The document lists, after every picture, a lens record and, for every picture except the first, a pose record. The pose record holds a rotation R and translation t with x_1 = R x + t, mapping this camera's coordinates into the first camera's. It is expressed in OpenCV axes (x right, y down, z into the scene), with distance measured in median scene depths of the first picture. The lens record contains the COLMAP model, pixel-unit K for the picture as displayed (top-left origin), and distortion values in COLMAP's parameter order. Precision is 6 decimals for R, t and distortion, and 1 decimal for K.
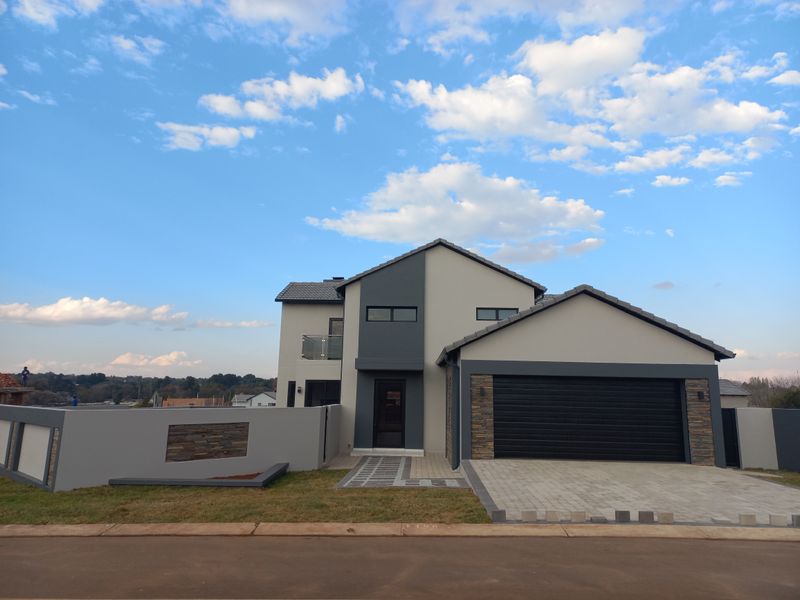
lens RADIAL K [[578.3, 0, 406.3], [0, 578.3, 296.6], [0, 0, 1]] dist [0.068500, -0.045864]
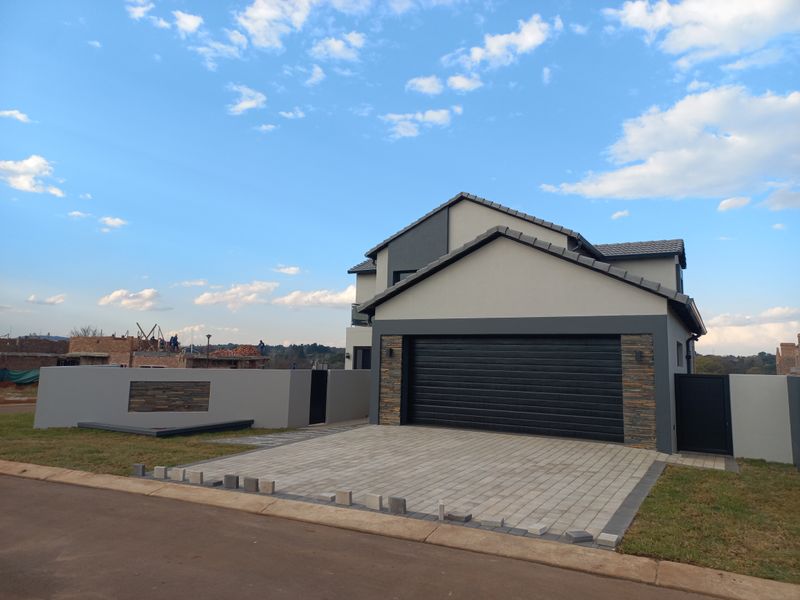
lens RADIAL K [[580.7, 0, 400.6], [0, 580.7, 315.6], [0, 0, 1]] dist [0.087770, -0.001016]
pose [[0.884864, -0.033098, -0.464672, 0.117537], [0.067808, 0.996001, 0.058180, 0.010322], [0.460888, -0.082990, 0.883569, 0.039162]]
